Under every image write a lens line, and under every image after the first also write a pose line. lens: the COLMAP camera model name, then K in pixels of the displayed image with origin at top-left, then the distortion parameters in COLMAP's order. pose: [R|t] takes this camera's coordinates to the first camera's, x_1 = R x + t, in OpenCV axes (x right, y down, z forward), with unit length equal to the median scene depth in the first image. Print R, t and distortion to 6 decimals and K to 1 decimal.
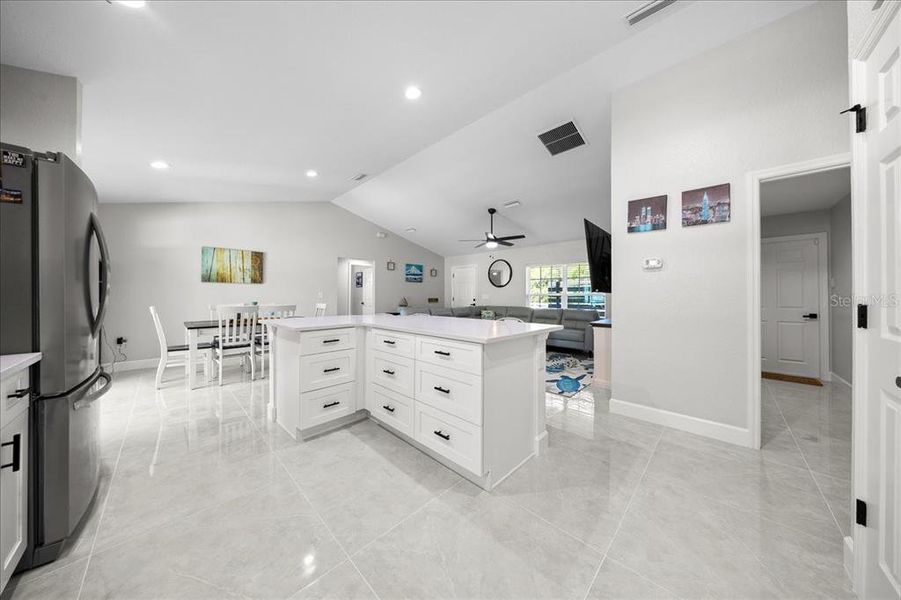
lens RADIAL K [[294.8, 0, 443.7], [0, 294.8, 294.4], [0, 0, 1]] dist [-0.007267, 0.000089]
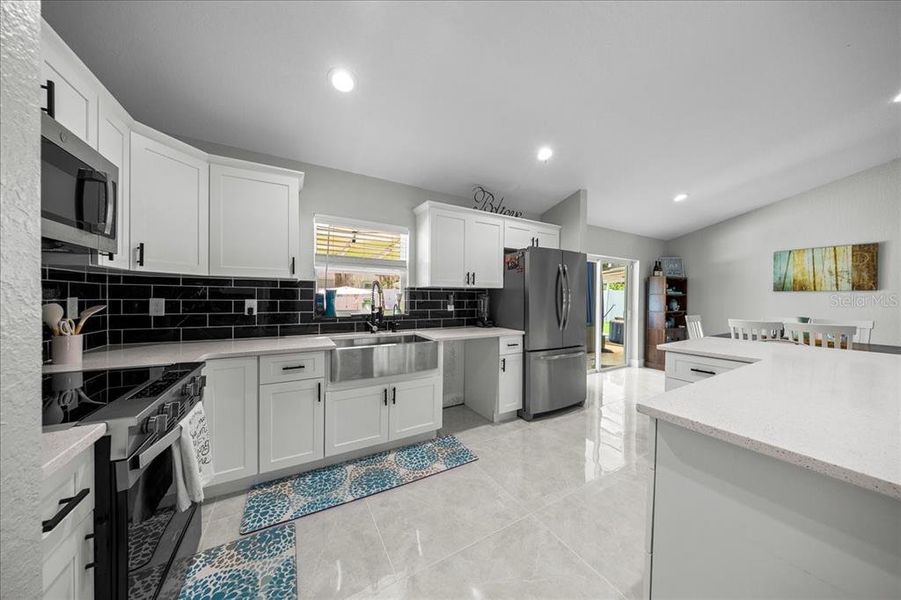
lens RADIAL K [[294.8, 0, 448.0], [0, 294.8, 298.5], [0, 0, 1]] dist [-0.007267, 0.000089]
pose [[-0.299190, 0.002045, -0.954191, 0.311517], [-0.000649, 0.999997, 0.002347, -0.021700], [0.954193, 0.001322, -0.299188, 0.308805]]
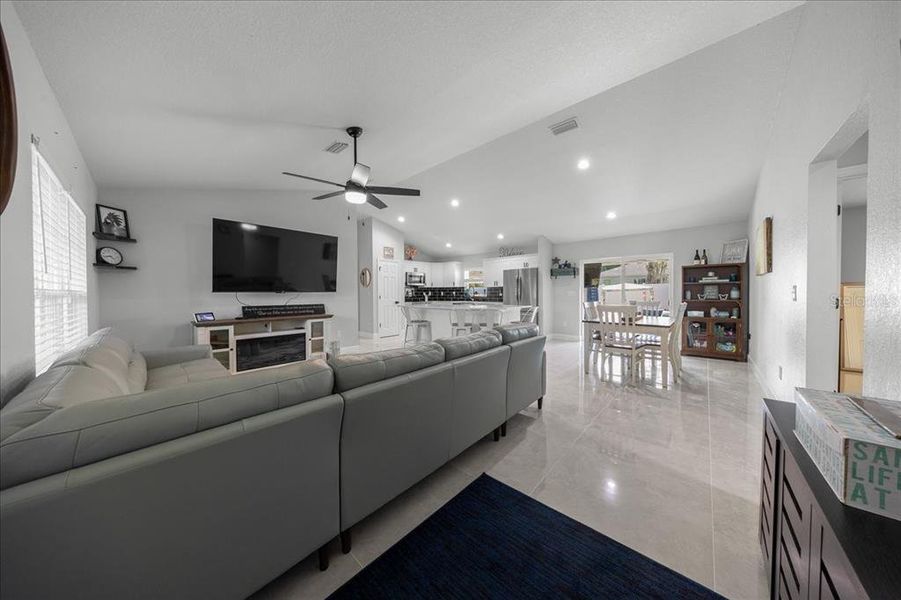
lens RADIAL K [[294.8, 0, 451.3], [0, 294.8, 302.7], [0, 0, 1]] dist [-0.007267, 0.000089]
pose [[-0.999984, 0.005498, 0.001150, -0.006731], [0.005522, 0.999743, 0.021987, 0.007845], [-0.001029, 0.021993, -0.999758, 1.748297]]
